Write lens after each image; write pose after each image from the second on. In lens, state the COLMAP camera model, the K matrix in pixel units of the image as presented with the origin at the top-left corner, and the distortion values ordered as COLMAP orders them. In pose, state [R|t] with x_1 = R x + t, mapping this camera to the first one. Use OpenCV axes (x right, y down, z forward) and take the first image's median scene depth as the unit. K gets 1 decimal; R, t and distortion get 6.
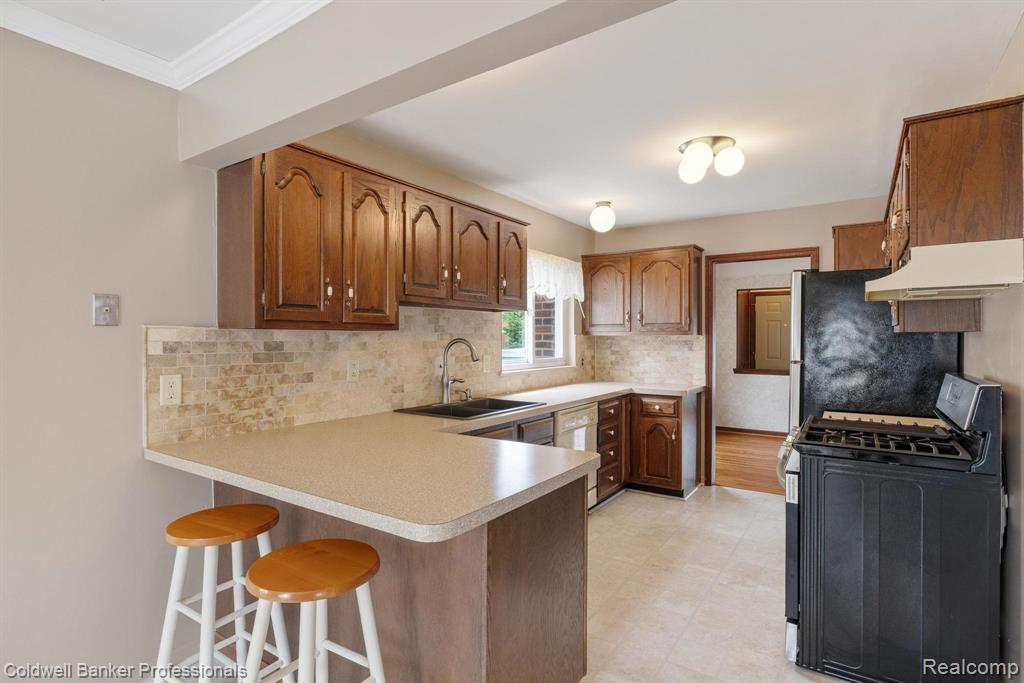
lens RADIAL K [[519.4, 0, 512.0], [0, 519.4, 341.5], [0, 0, 1]] dist [-0.002353, 0.000067]
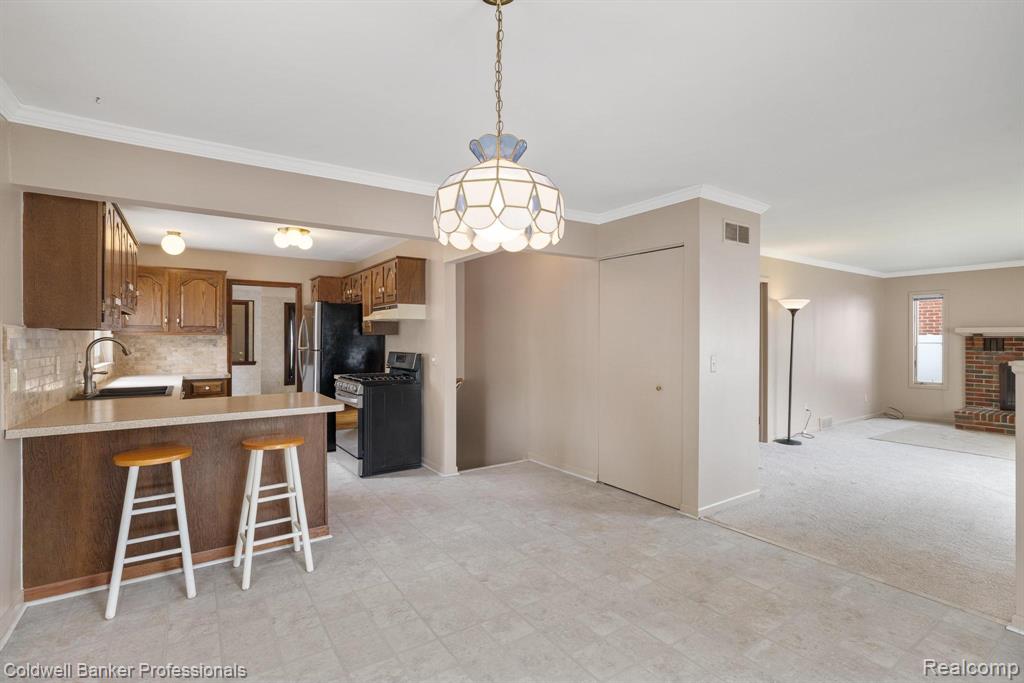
lens RADIAL K [[478.1, 0, 509.8], [0, 478.1, 343.5], [0, 0, 1]] dist [-0.001739, -0.000141]
pose [[0.377156, -0.008598, 0.926110, -0.580489], [0.004723, 0.999962, 0.007360, 0.004157], [-0.926138, 0.001598, 0.377182, -0.208161]]
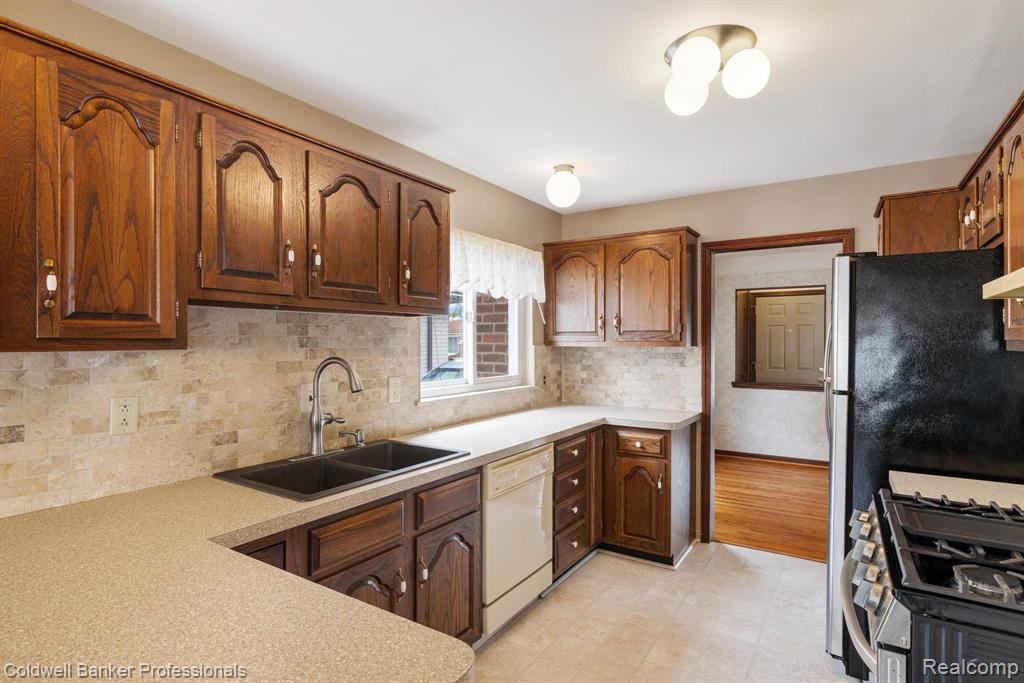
lens RADIAL K [[519.4, 0, 512.0], [0, 519.4, 341.5], [0, 0, 1]] dist [-0.002353, 0.000067]
pose [[0.999860, 0.000370, 0.016724, 0.086434], [-0.000301, 0.999991, -0.004158, -0.017694], [-0.016725, 0.004153, 0.999852, 0.258236]]
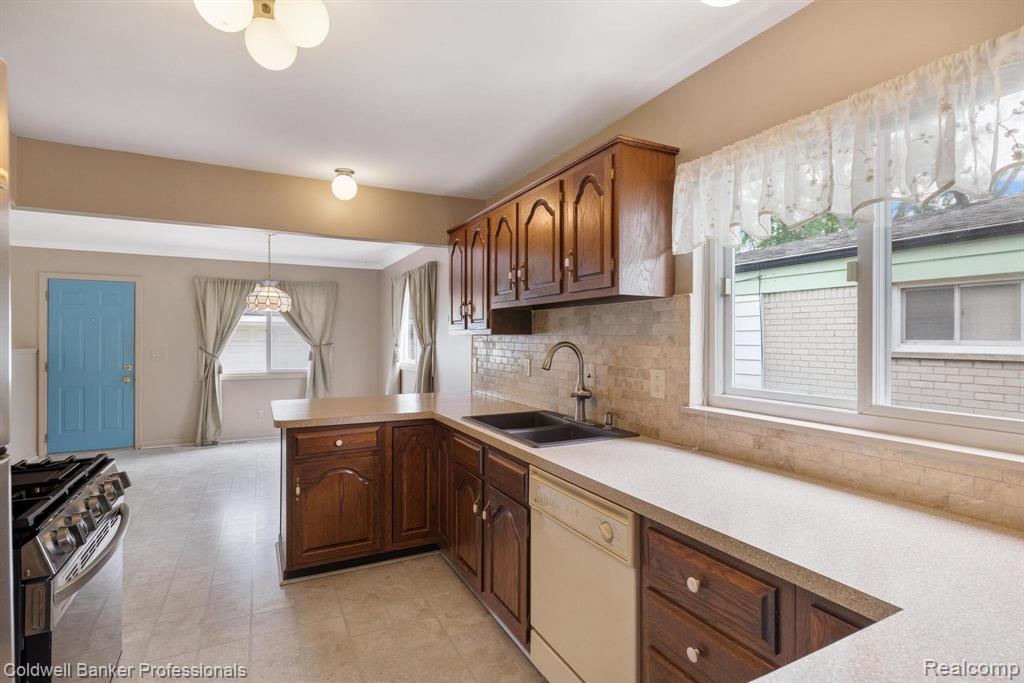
lens RADIAL K [[500.3, 0, 509.9], [0, 500.3, 346.2], [0, 0, 1]] dist [-0.001578, -0.001007]
pose [[-0.480368, 0.011909, -0.876986, 0.475370], [-0.007737, 0.999811, 0.017815, -0.009127], [0.877033, 0.015343, -0.480185, 0.992340]]
